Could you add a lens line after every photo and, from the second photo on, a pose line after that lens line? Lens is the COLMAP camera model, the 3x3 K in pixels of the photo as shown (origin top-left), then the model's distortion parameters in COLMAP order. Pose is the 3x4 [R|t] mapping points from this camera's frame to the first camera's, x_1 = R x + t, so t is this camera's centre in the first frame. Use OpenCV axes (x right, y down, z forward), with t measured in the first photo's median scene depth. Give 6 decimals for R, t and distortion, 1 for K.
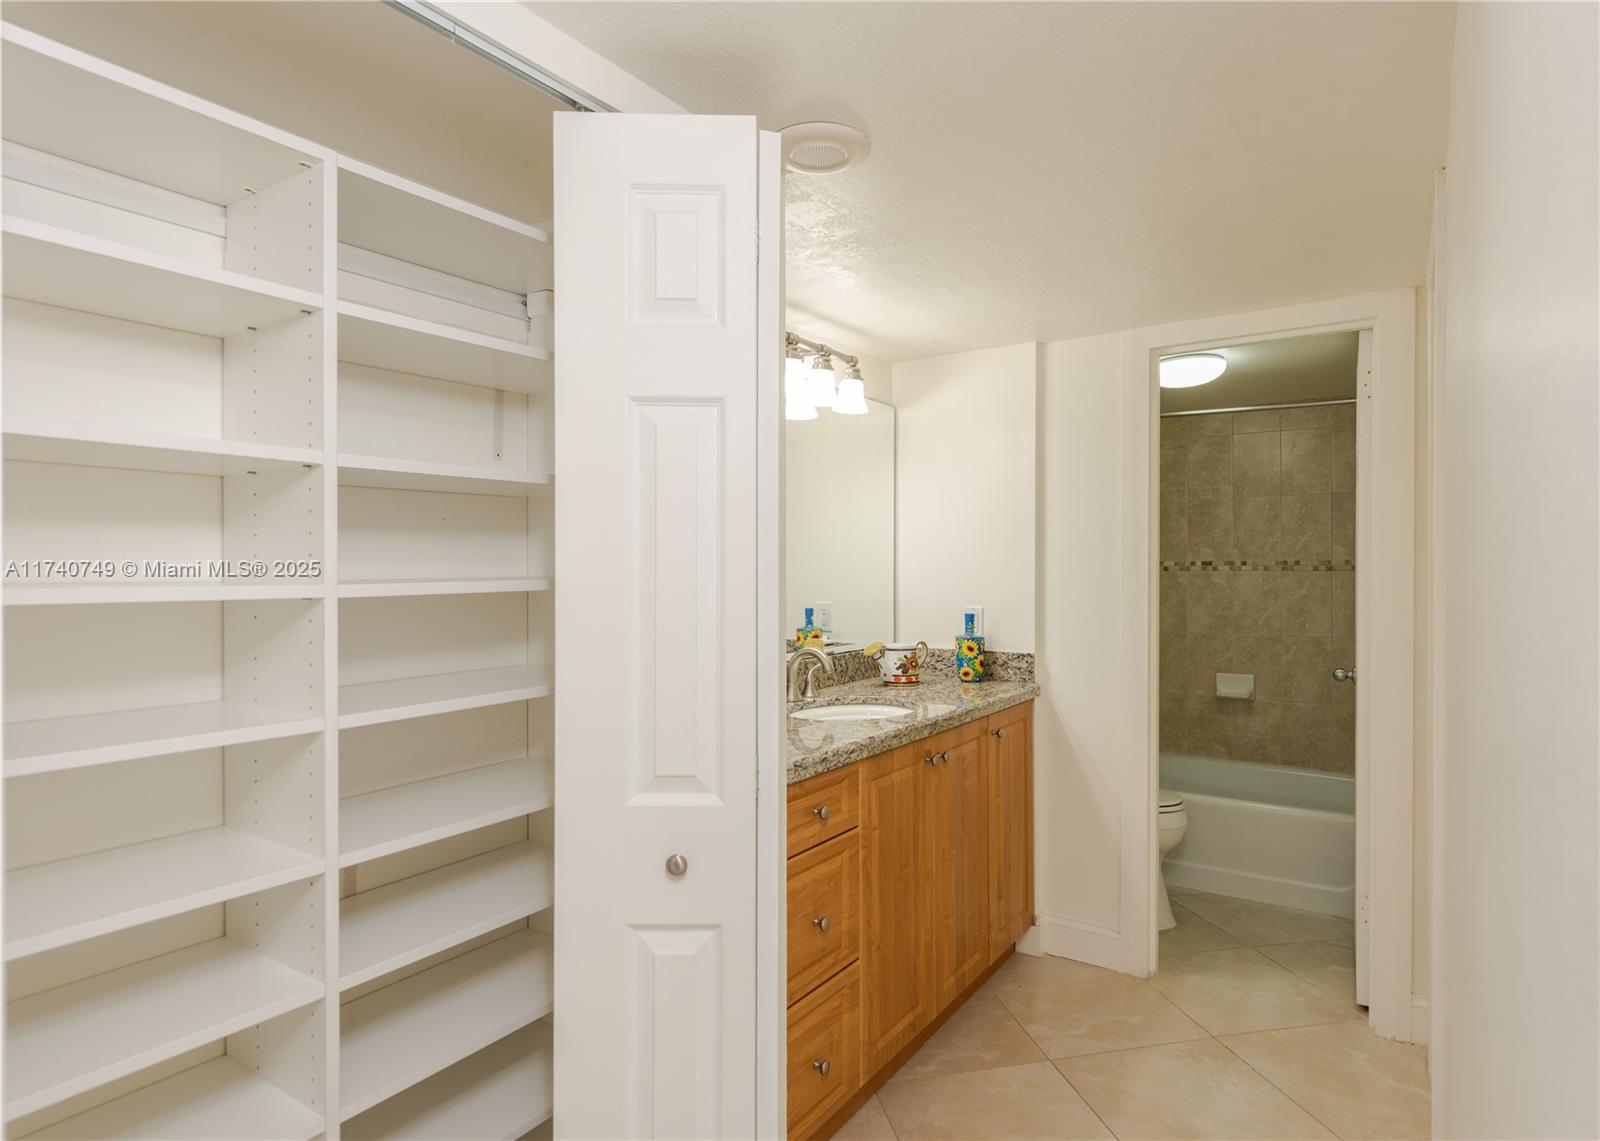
lens RADIAL K [[928.5, 0, 800.0], [0, 928.5, 570.5], [0, 0, 1]] dist [0.028097, -0.001215]
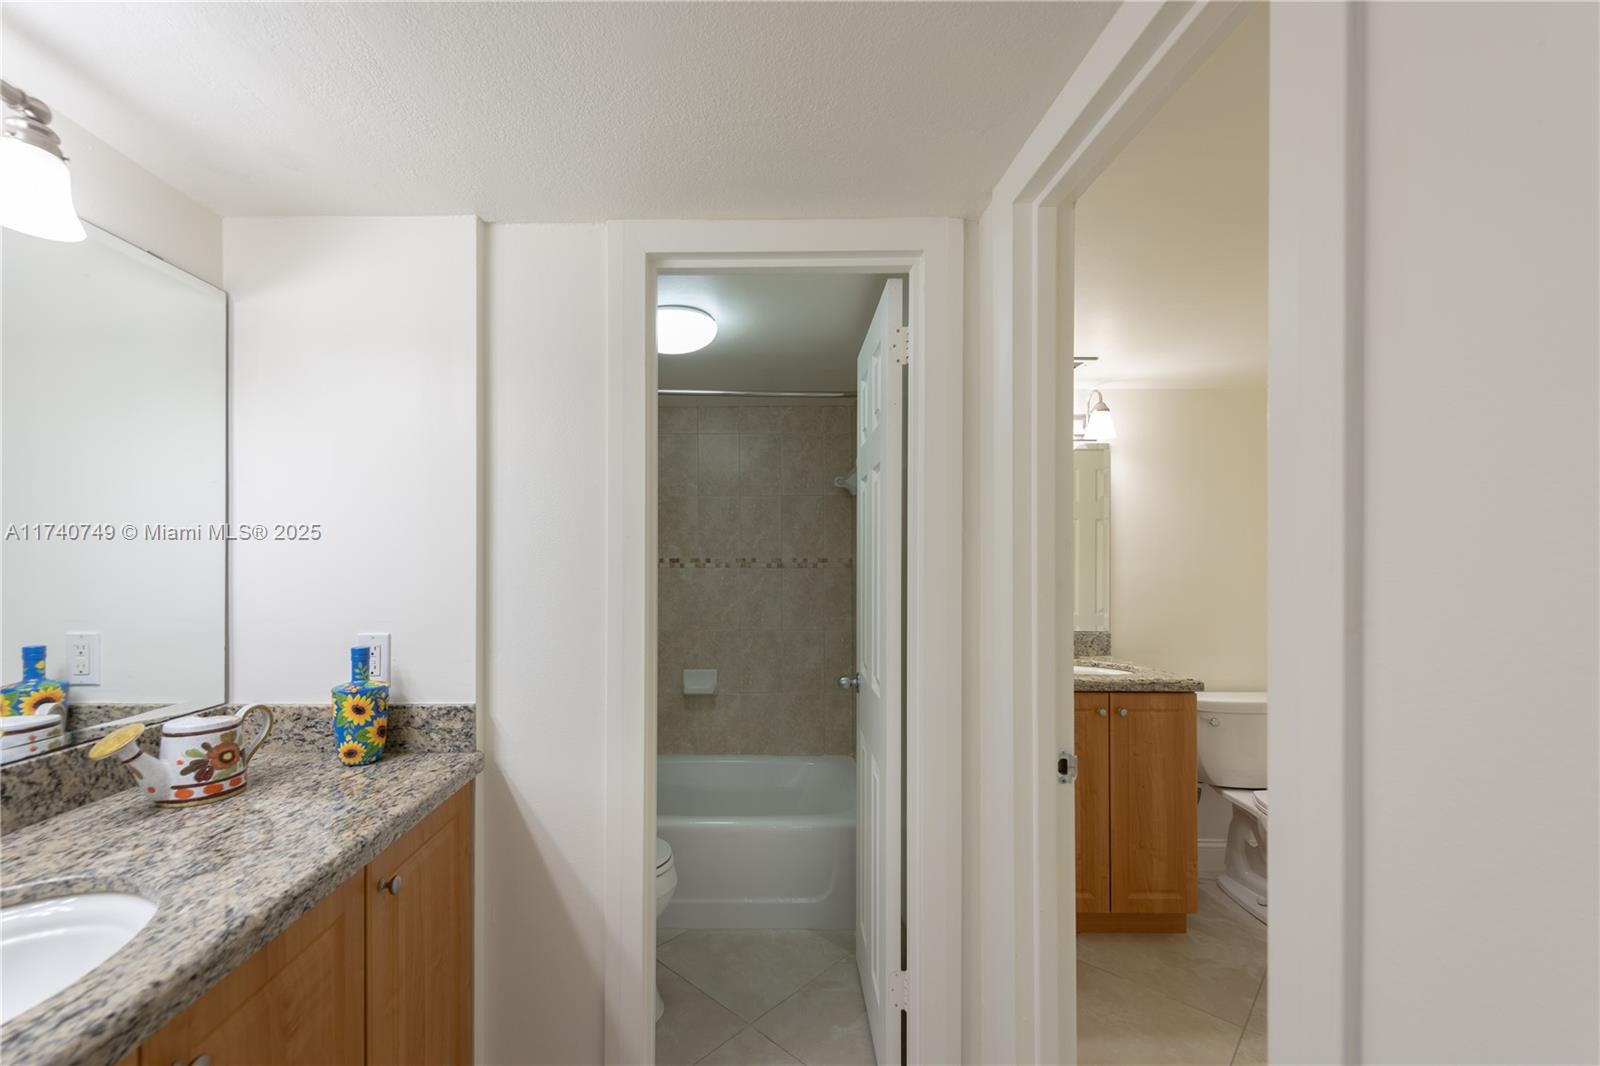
lens RADIAL K [[822.5, 0, 803.6], [0, 822.5, 563.0], [0, 0, 1]] dist [0.001571, -0.000514]
pose [[0.829363, 0.000402, 0.558710, 0.125057], [0.000957, 0.999997, -0.002140, -0.006374], [-0.558710, 0.002309, 0.829360, 0.411201]]
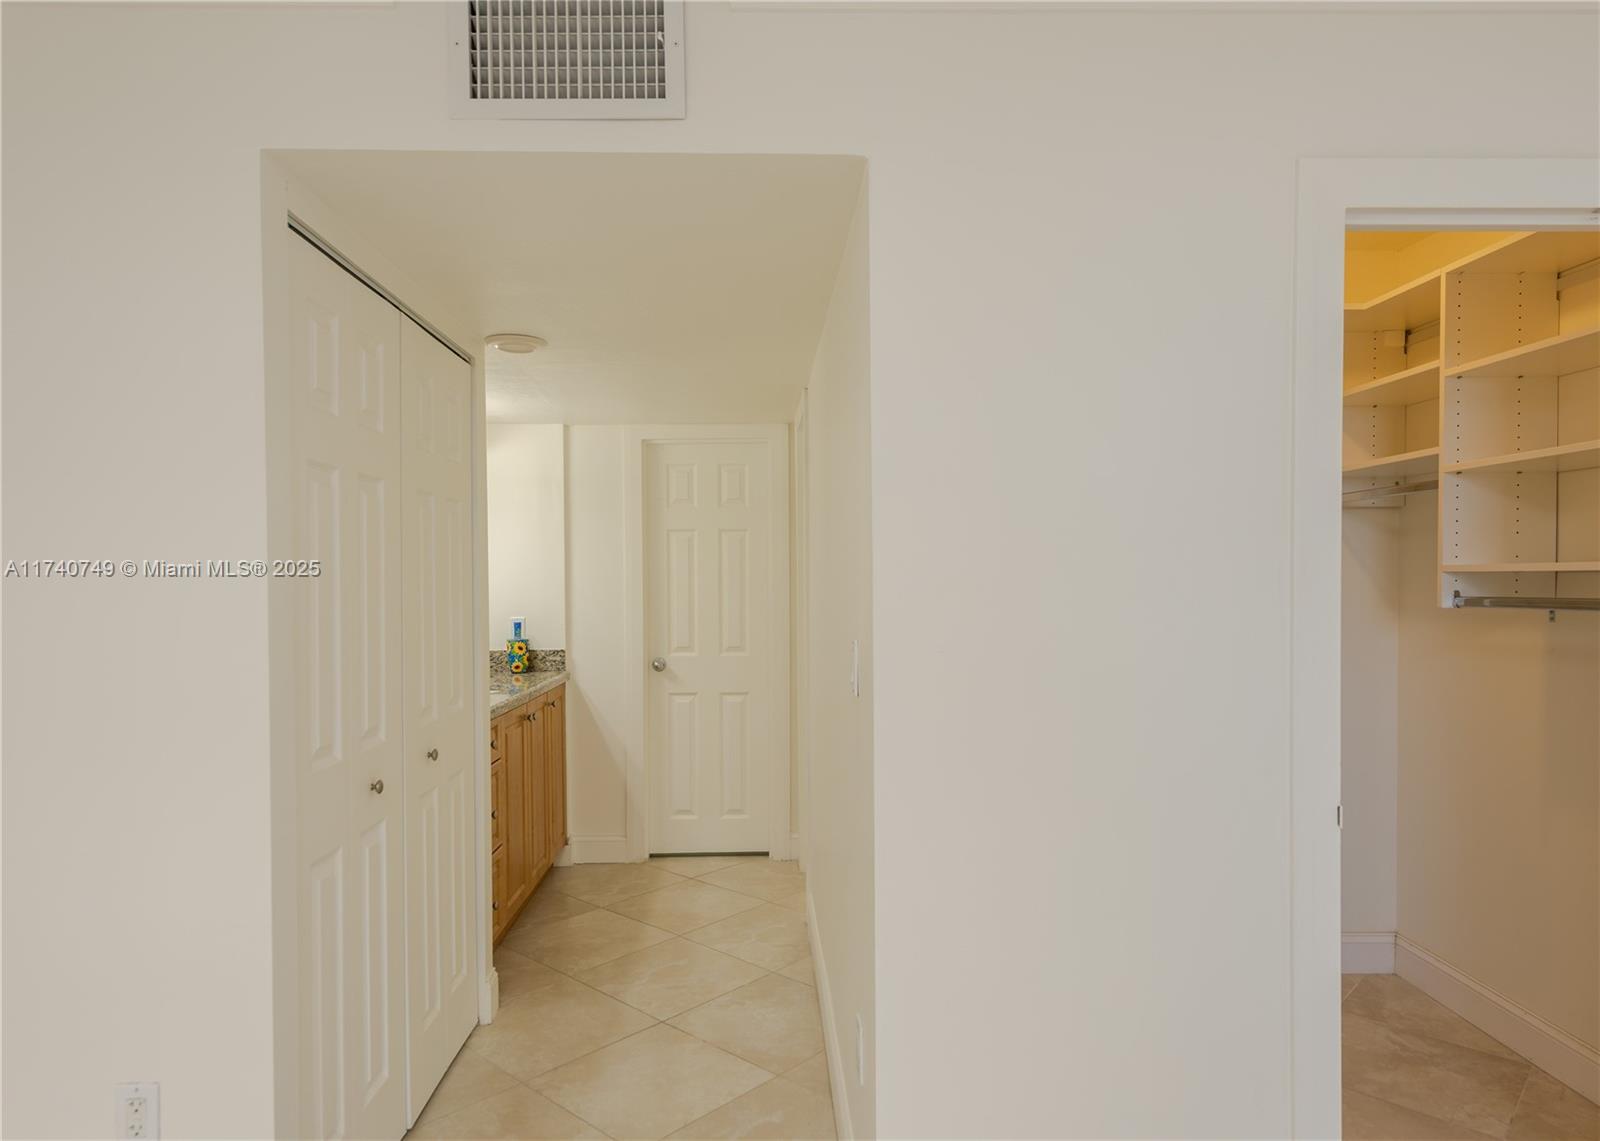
lens RADIAL K [[864.3, 0, 801.4], [0, 864.3, 594.1], [0, 0, 1]] dist [0.001099, 0.000066]
pose [[0.817699, -0.012538, 0.575509, -0.200933], [0.009284, 0.999920, 0.008593, -0.001204], [-0.575571, -0.001684, 0.817750, -0.254601]]
